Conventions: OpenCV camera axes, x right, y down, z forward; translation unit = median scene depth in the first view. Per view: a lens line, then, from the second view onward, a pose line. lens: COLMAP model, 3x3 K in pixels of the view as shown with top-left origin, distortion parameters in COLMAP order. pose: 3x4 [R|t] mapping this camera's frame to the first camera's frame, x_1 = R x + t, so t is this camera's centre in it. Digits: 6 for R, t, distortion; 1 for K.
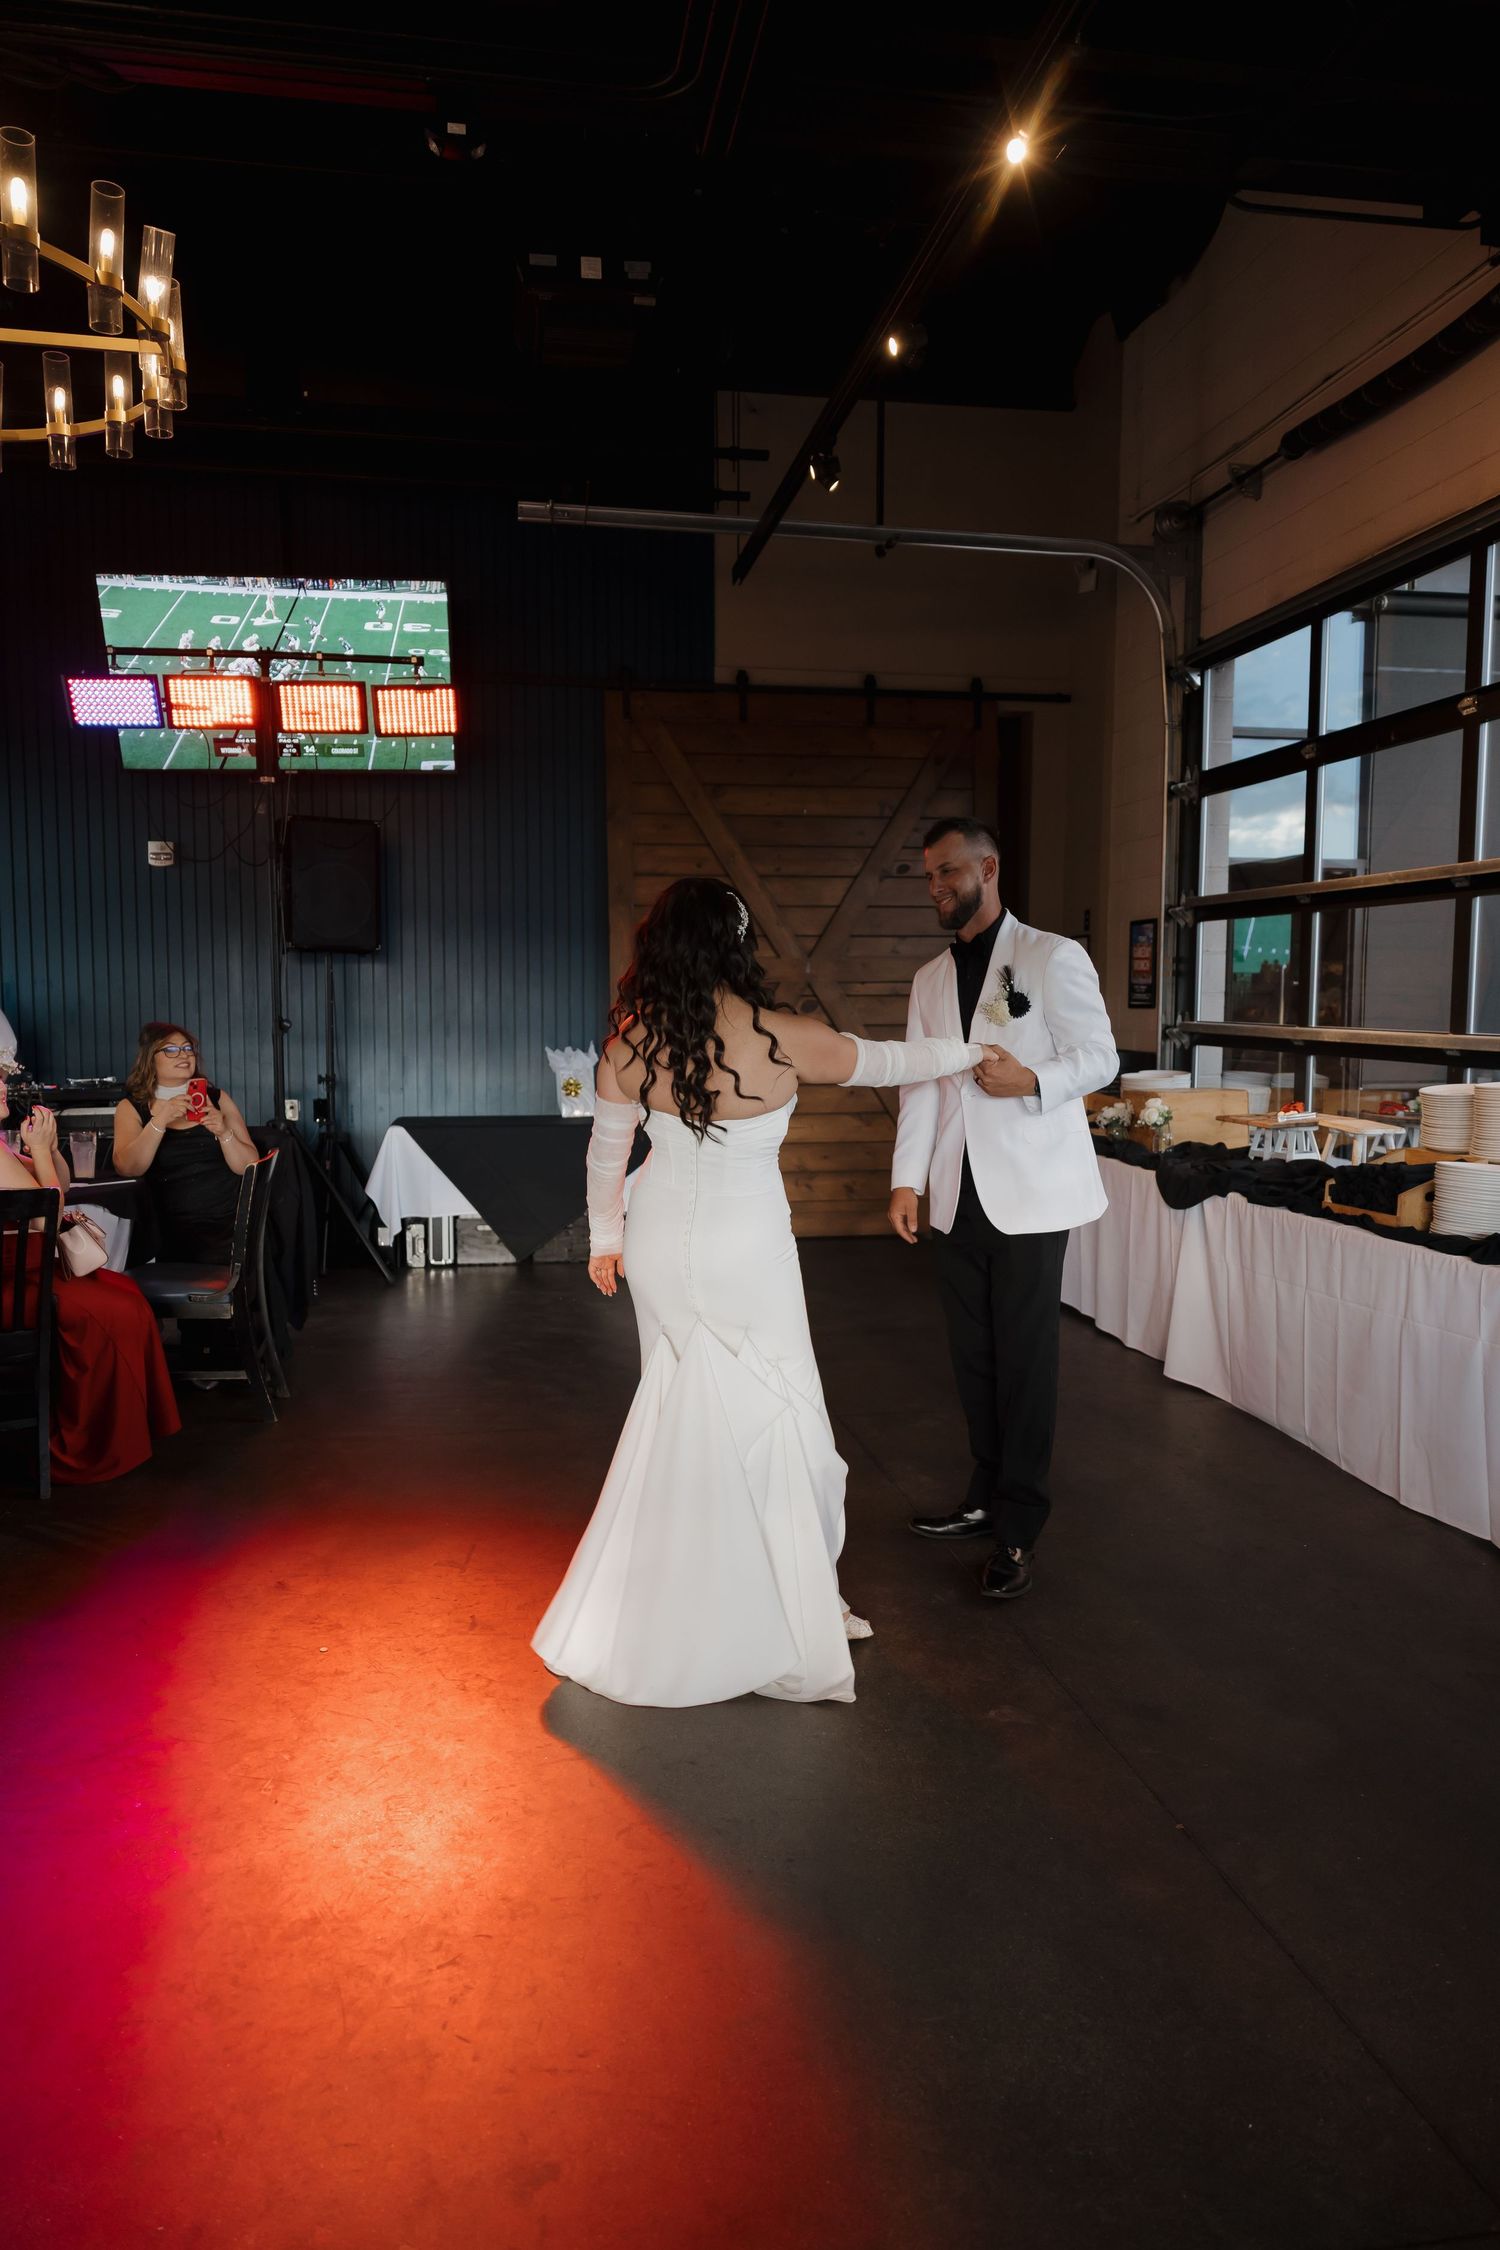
lens RADIAL K [[1533.4, 0, 750.0], [0, 1533.4, 1125.0], [0, 0, 1]] dist [0.001840, 0.000041]
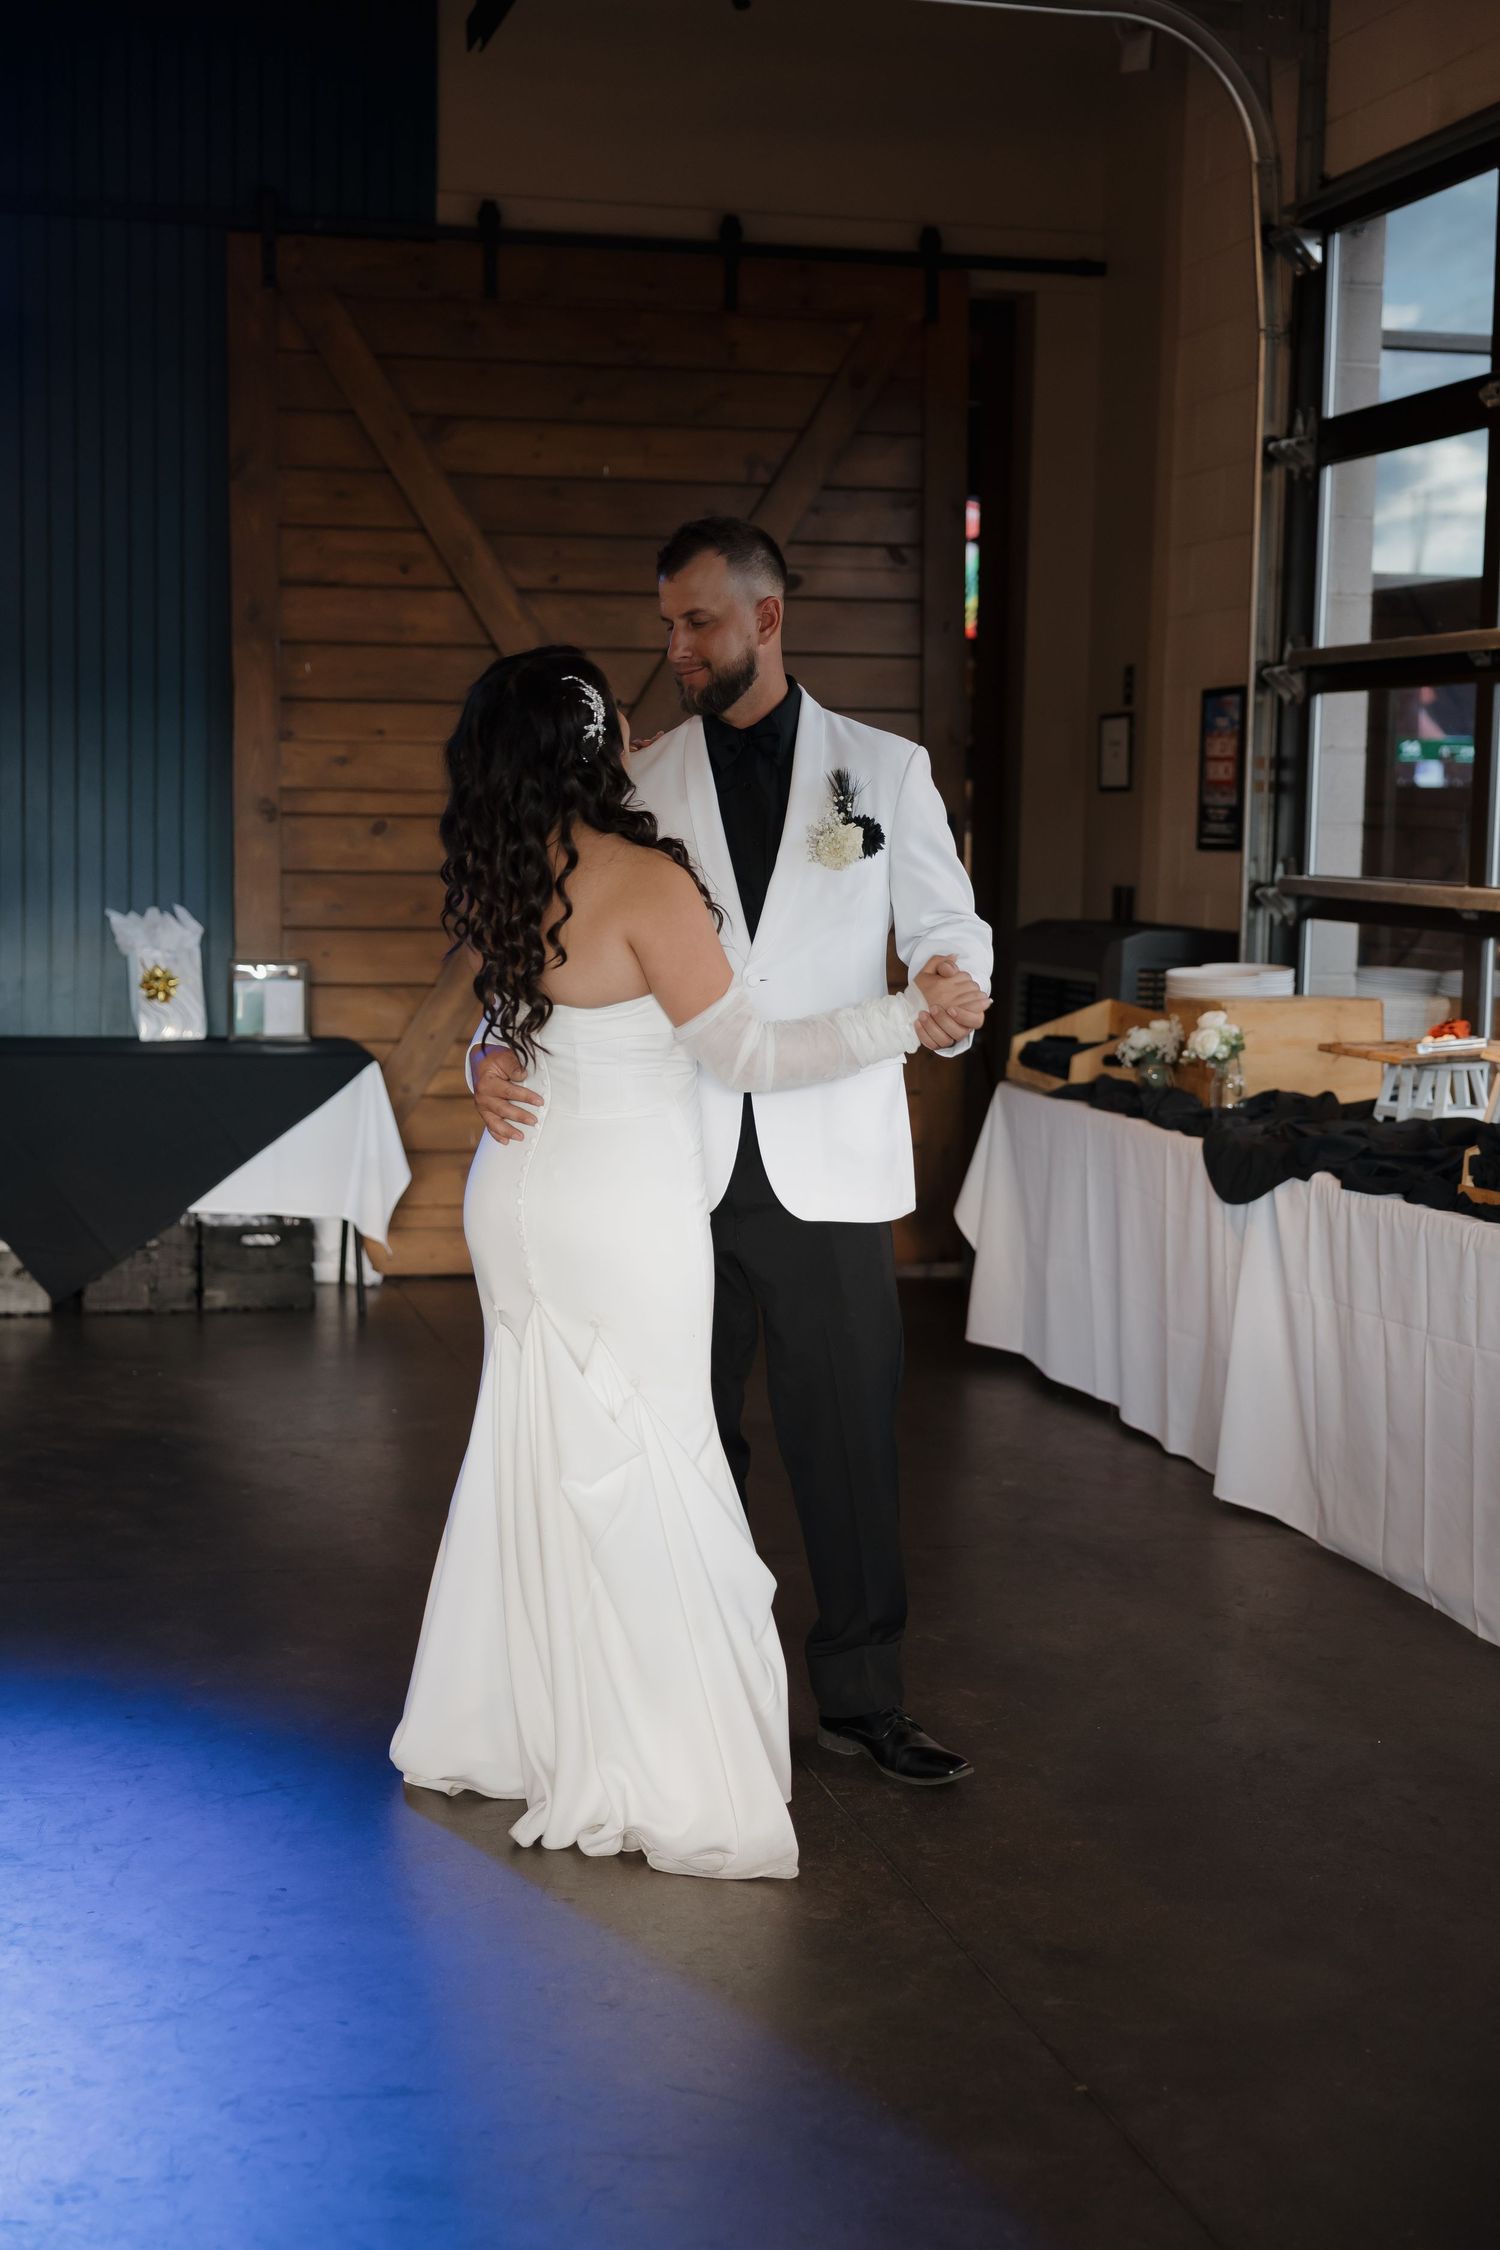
lens RADIAL K [[3201.3, 0, 750.0], [0, 3201.3, 1125.0], [0, 0, 1]] dist [0.032537, -0.089470]
pose [[0.997712, 0.009093, 0.066997, 0.015655], [-0.009862, 0.999889, 0.011162, 0.011134], [-0.066888, -0.011797, 0.997691, -0.134716]]
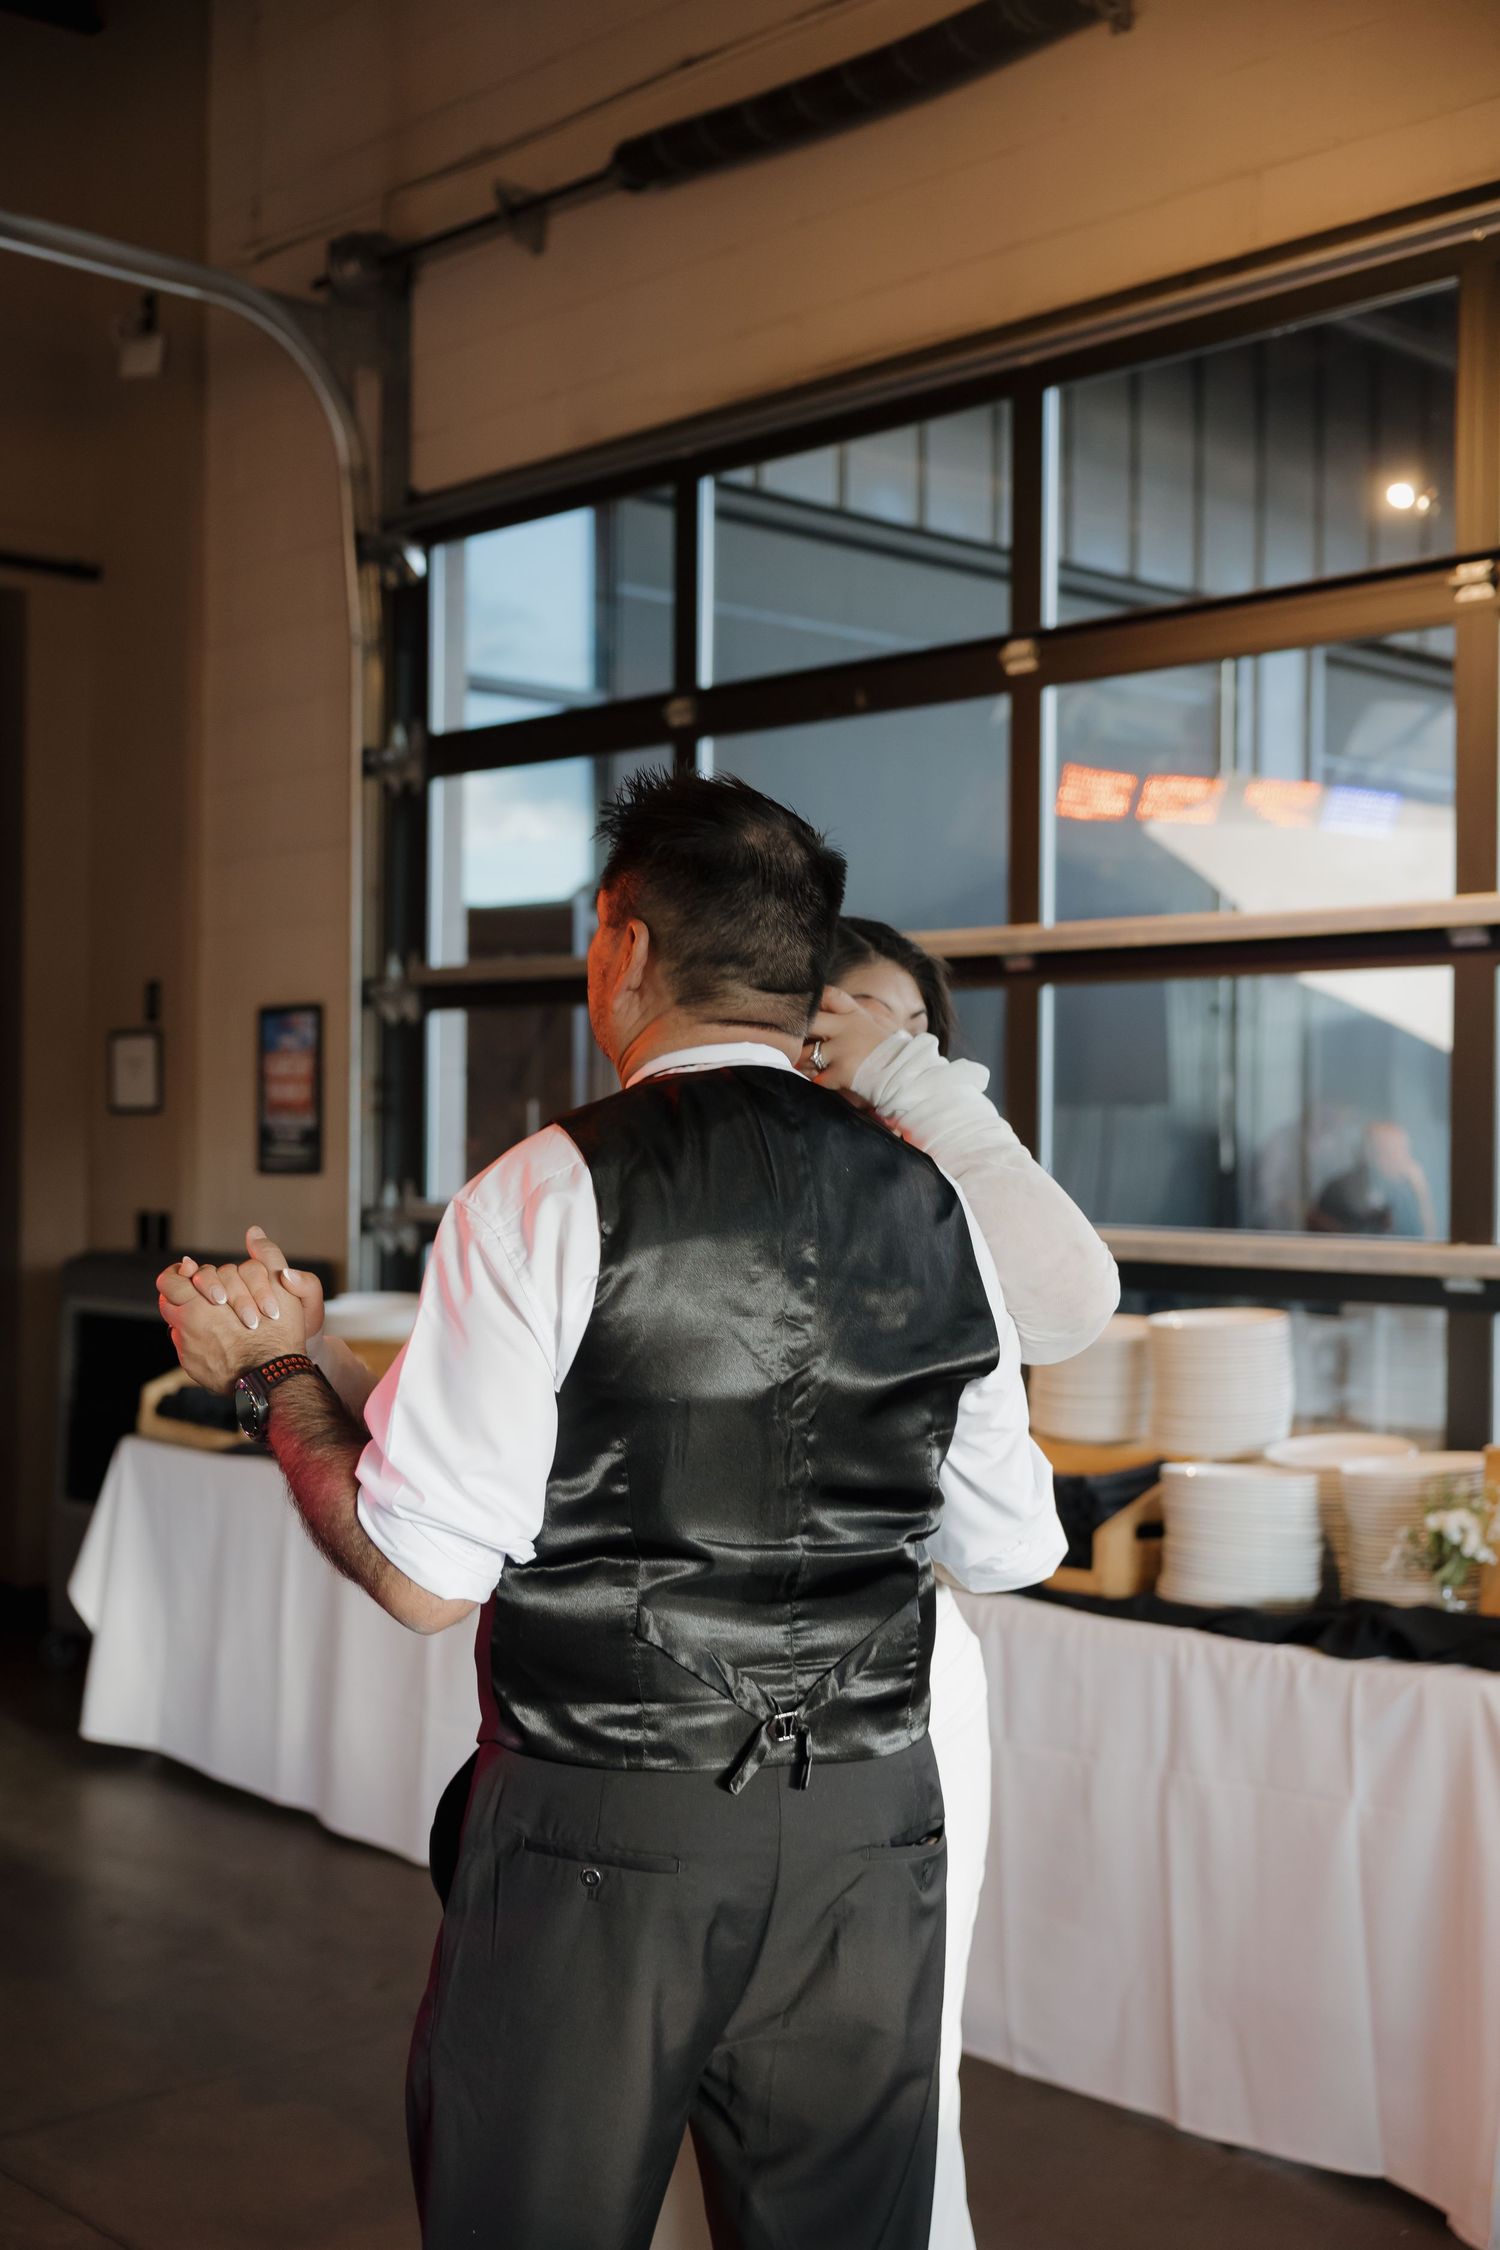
lens RADIAL K [[2698.2, 0, 750.0], [0, 2698.2, 1125.0], [0, 0, 1]] dist [0.038111, 0.027514]
pose [[0.839352, 0.011183, 0.543473, -0.121780], [0.037409, 0.996230, -0.078275, -0.016766], [-0.542299, 0.086032, 0.835769, 0.164742]]
